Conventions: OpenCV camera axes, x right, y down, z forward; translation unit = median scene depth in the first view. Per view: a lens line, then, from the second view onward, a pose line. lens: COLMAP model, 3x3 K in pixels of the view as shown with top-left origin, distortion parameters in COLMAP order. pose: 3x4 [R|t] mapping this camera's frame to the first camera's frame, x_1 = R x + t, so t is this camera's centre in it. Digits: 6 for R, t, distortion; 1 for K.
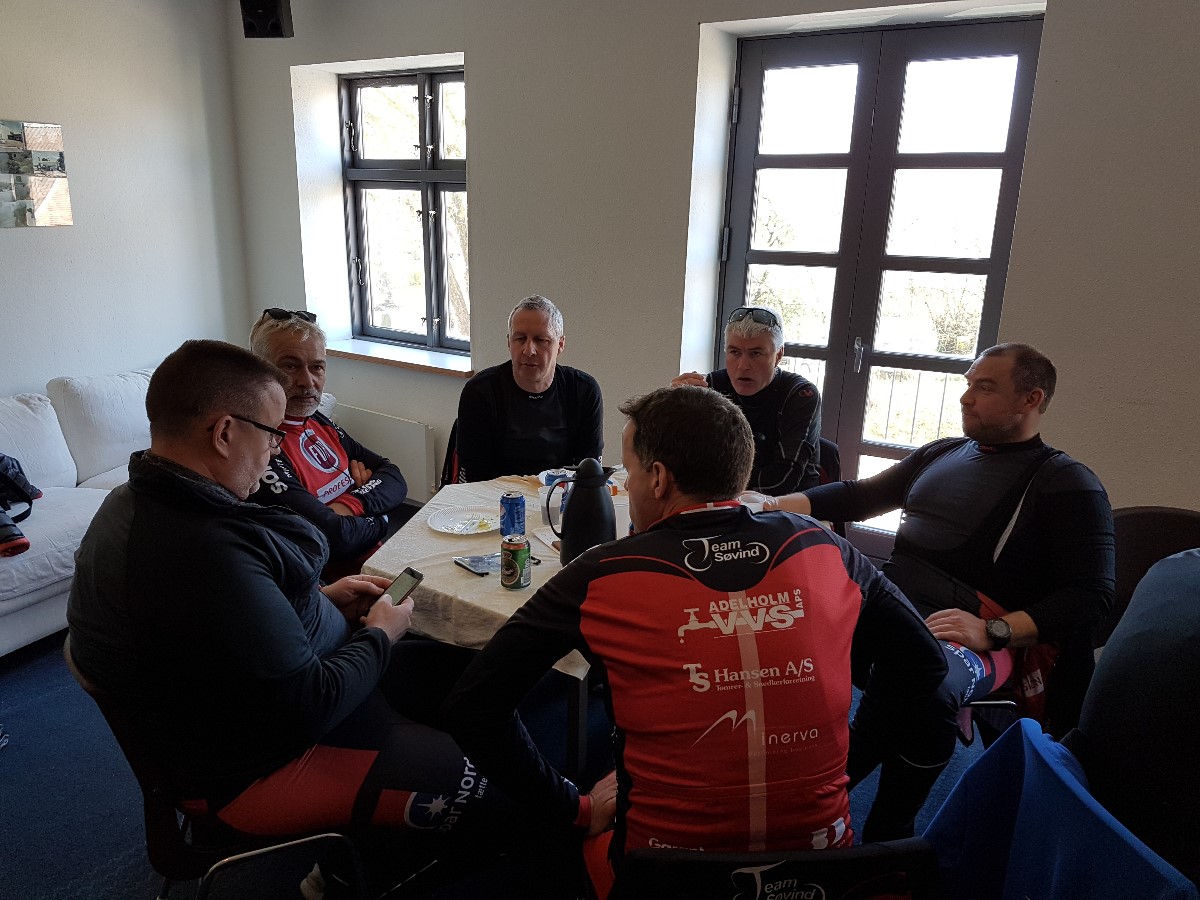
lens RADIAL K [[919.2, 0, 602.9], [0, 919.2, 479.8], [0, 0, 1]] dist [0.215384, -0.360318]
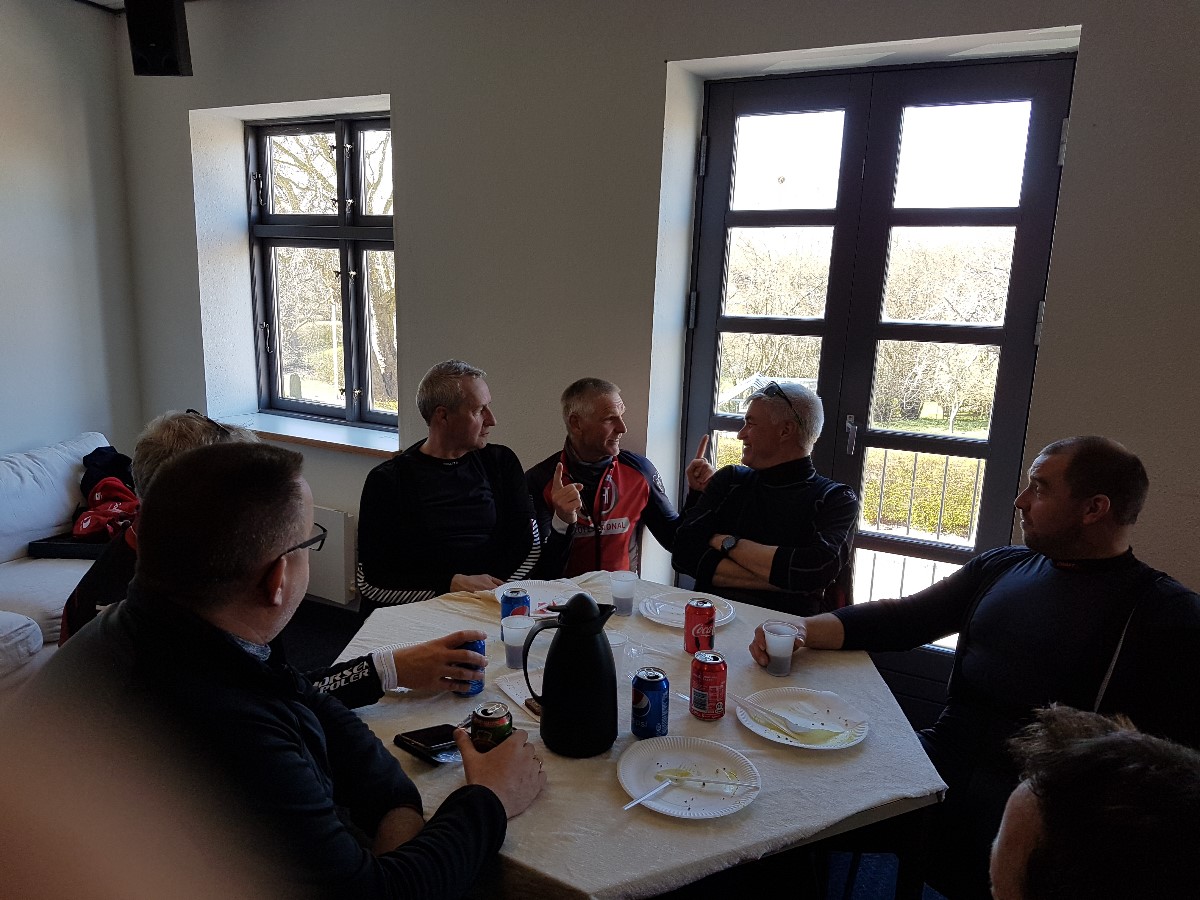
lens RADIAL K [[906.2, 0, 577.6], [0, 906.2, 471.0], [0, 0, 1]] dist [0.265510, -0.477577]
pose [[0.997564, -0.012906, 0.068560, -0.035597], [0.017500, 0.997611, -0.066831, -0.039826], [-0.067533, 0.067868, 0.995406, 0.138316]]
